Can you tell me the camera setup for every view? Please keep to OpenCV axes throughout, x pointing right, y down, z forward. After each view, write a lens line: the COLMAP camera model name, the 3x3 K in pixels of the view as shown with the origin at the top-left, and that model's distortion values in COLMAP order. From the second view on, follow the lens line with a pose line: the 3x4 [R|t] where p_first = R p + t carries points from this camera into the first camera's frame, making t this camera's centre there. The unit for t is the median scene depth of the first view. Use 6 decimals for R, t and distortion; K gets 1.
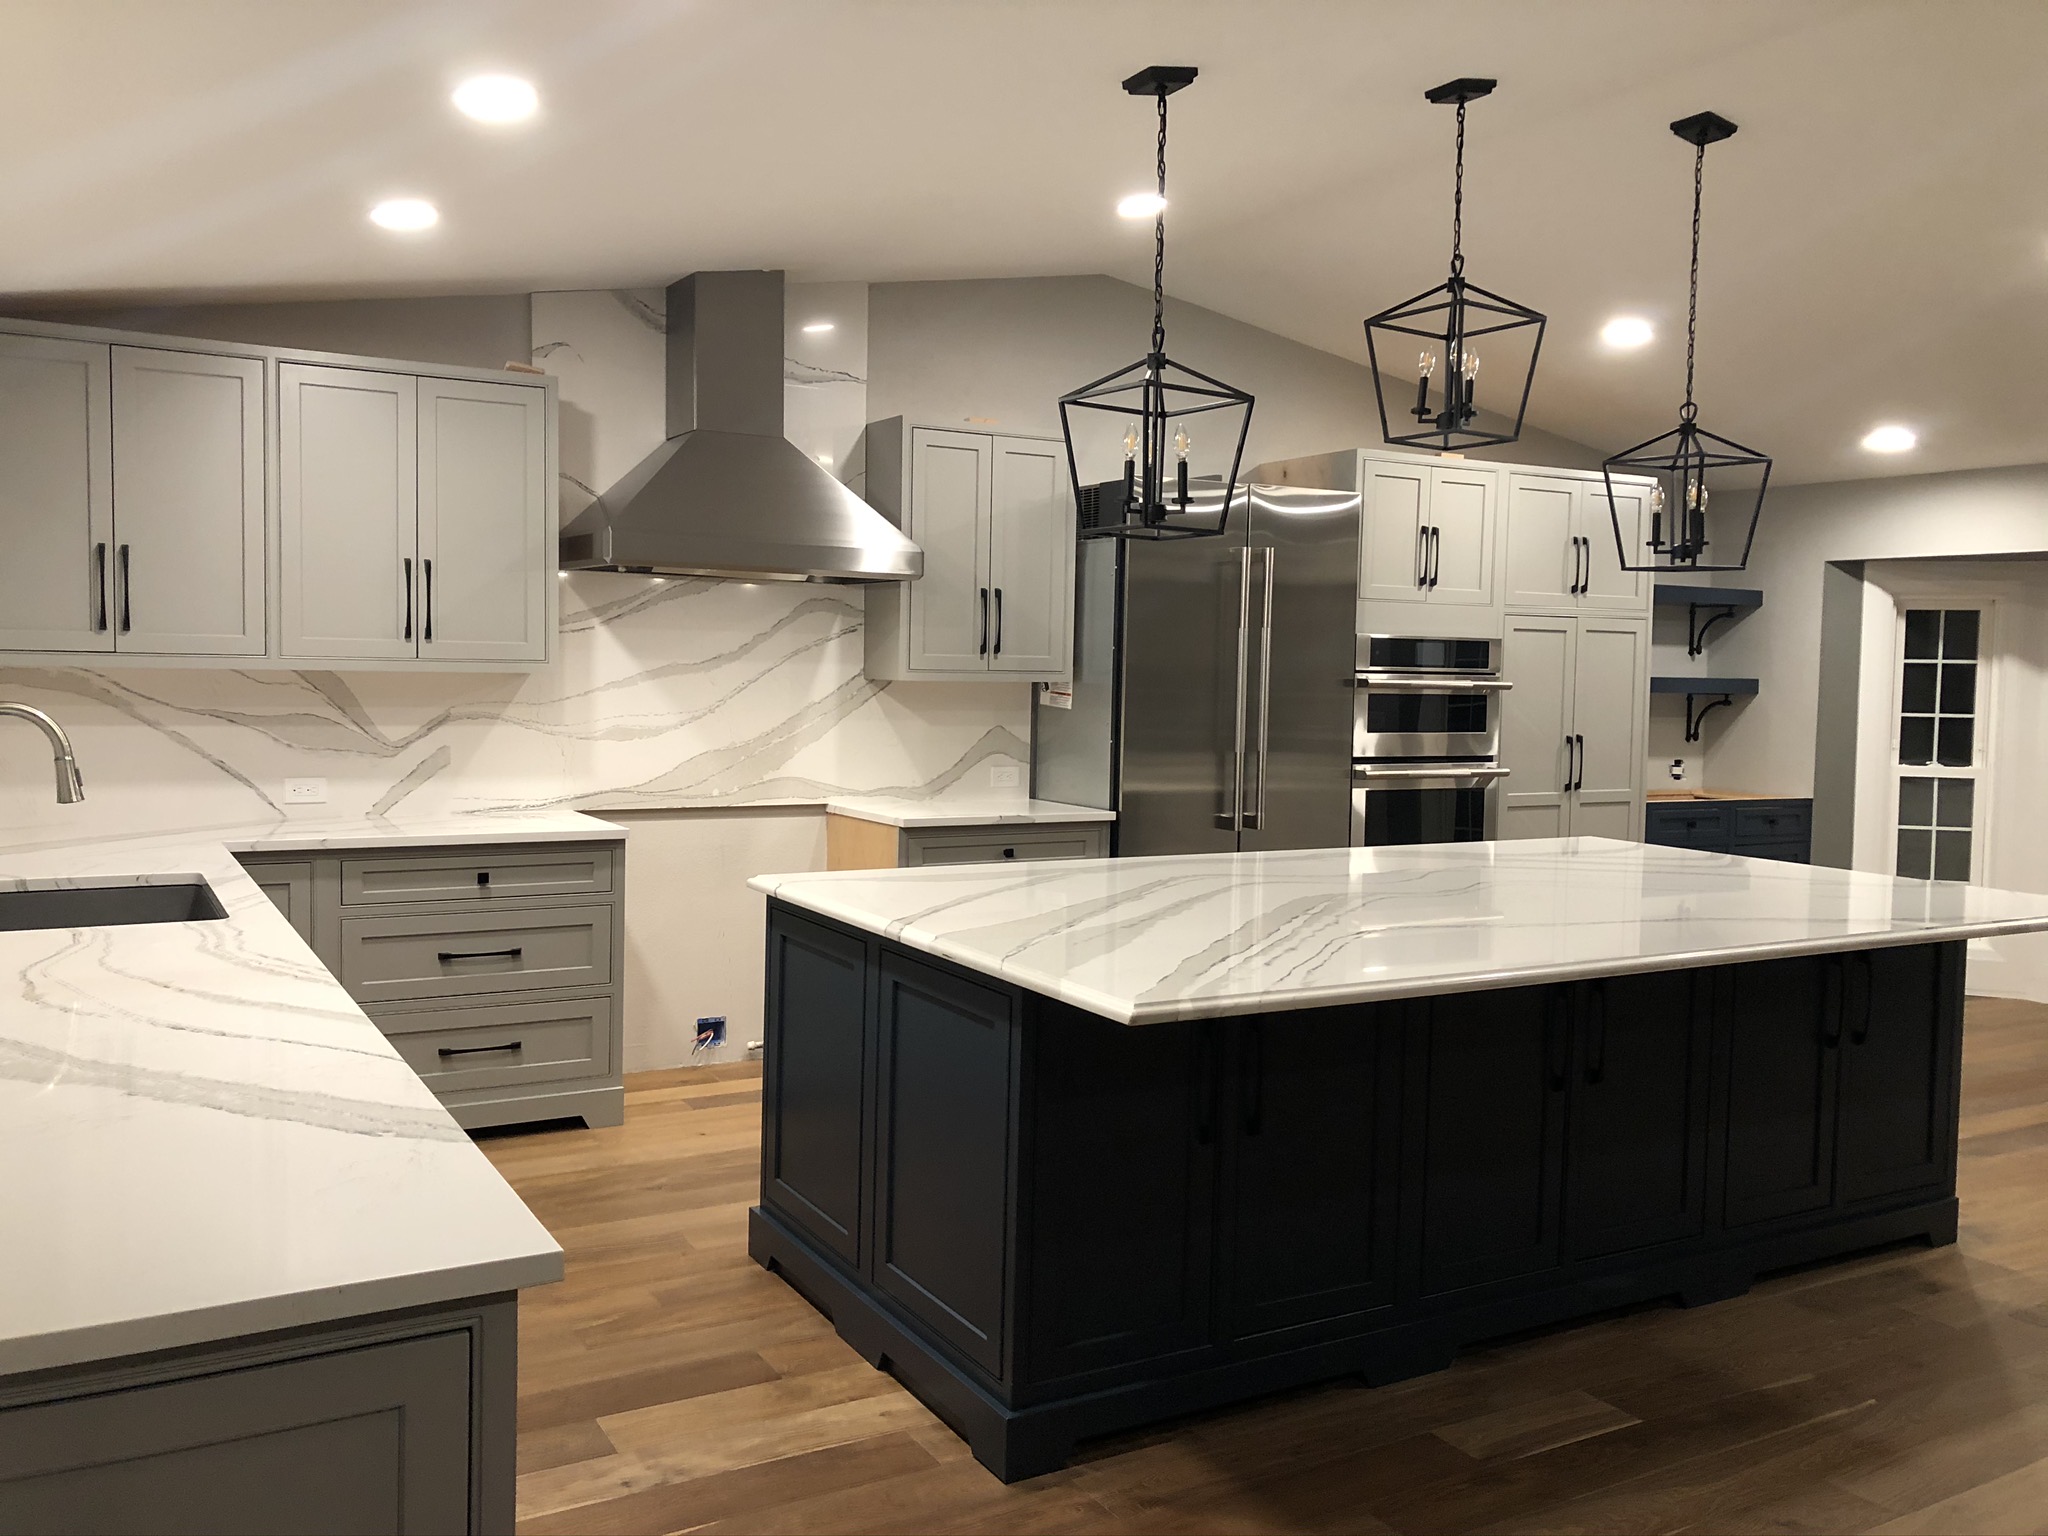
lens RADIAL K [[1665.9, 0, 1020.6], [0, 1665.9, 756.2], [0, 0, 1]] dist [0.089518, -0.160375]
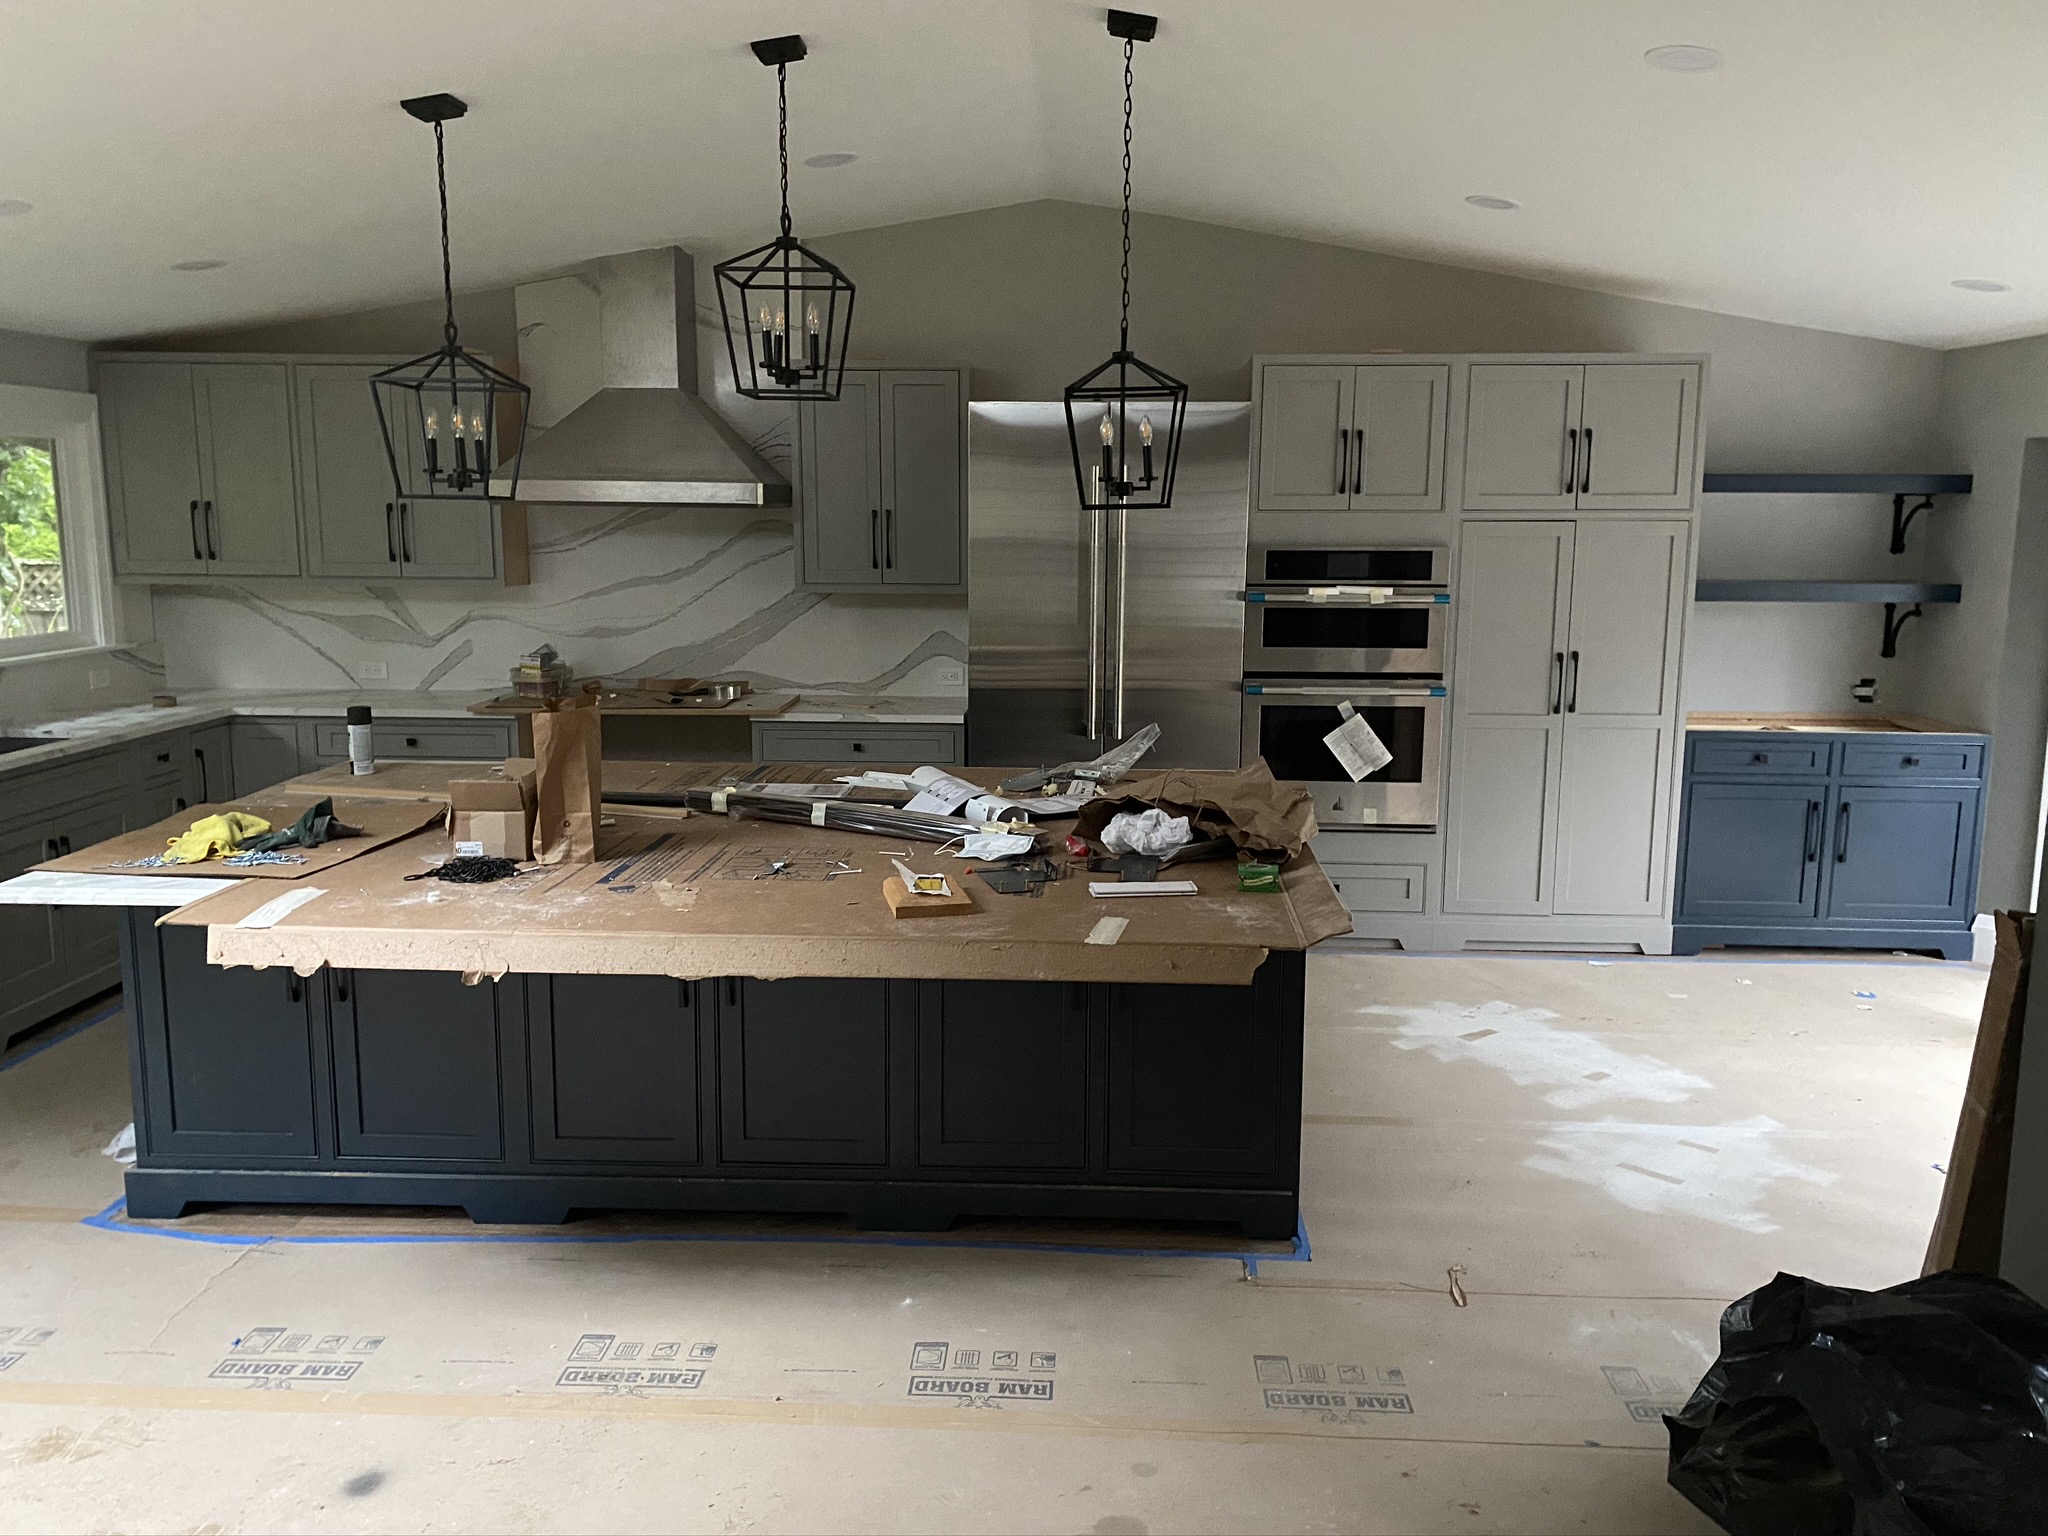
lens RADIAL K [[1542.0, 0, 1027.7], [0, 1542.0, 752.5], [0, 0, 1]] dist [0.099967, -0.167268]
pose [[0.850663, 0.068164, -0.521273, 0.662132], [-0.018092, 0.994767, 0.100555, -0.047962], [0.525400, -0.076107, 0.847445, 0.170224]]
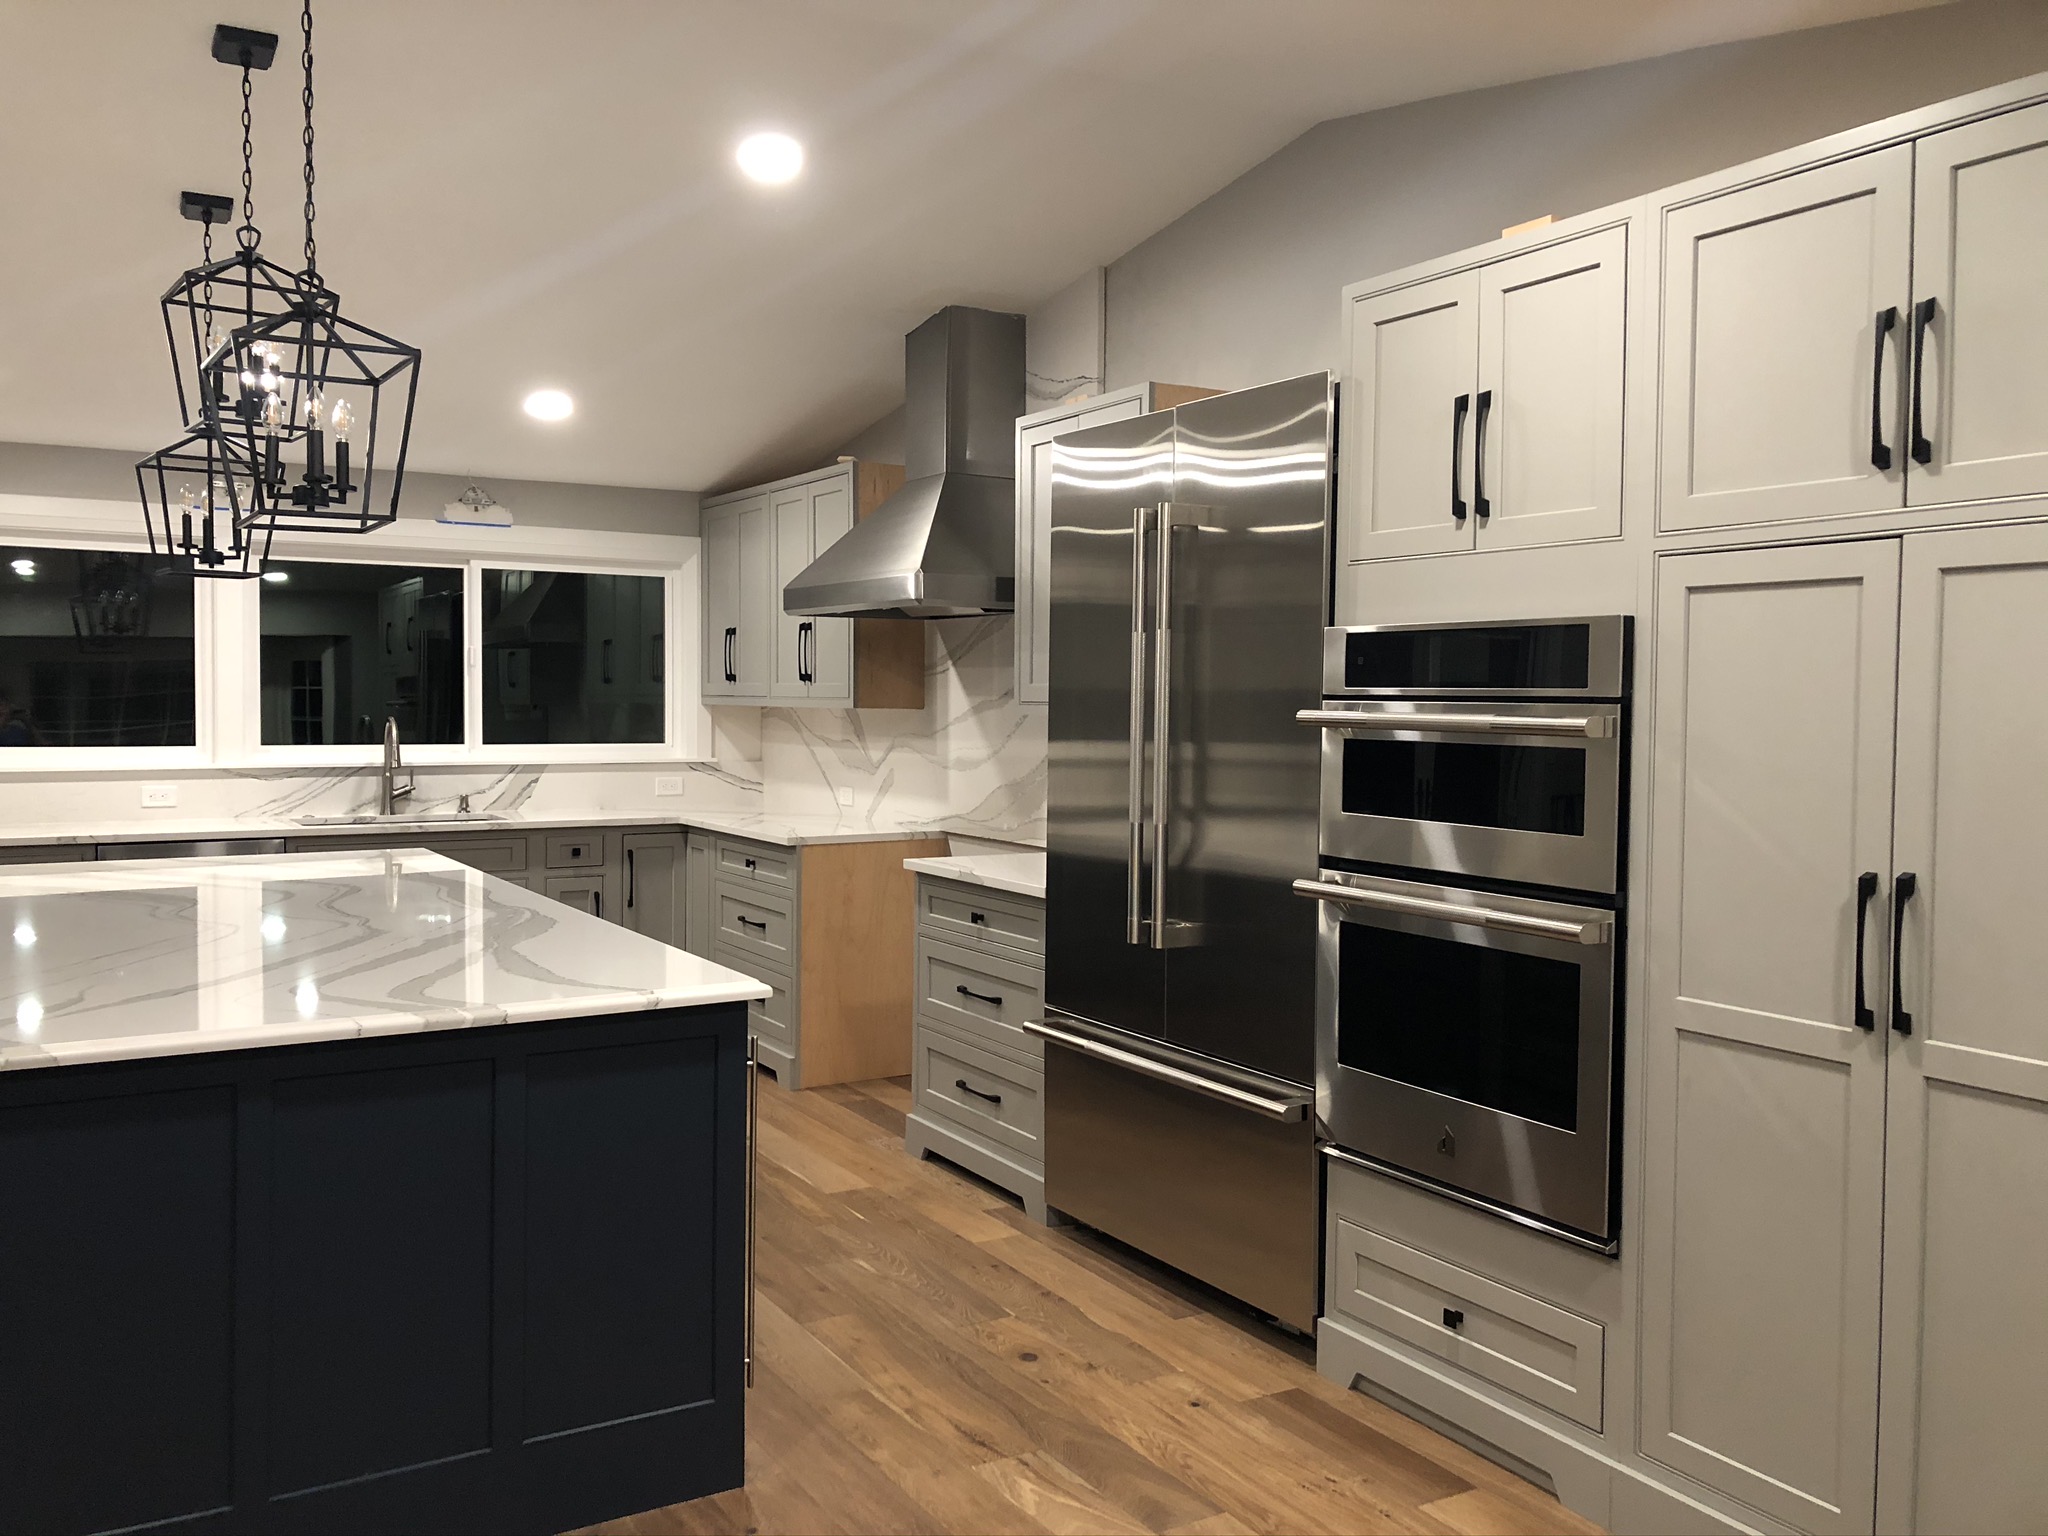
lens RADIAL K [[1665.9, 0, 1020.6], [0, 1665.9, 756.2], [0, 0, 1]] dist [0.089518, -0.160375]
pose [[0.023160, 0.017136, -0.999585, 0.857320], [-0.063878, 0.997835, 0.015626, -0.038770], [0.997689, 0.063490, 0.024204, 1.024886]]
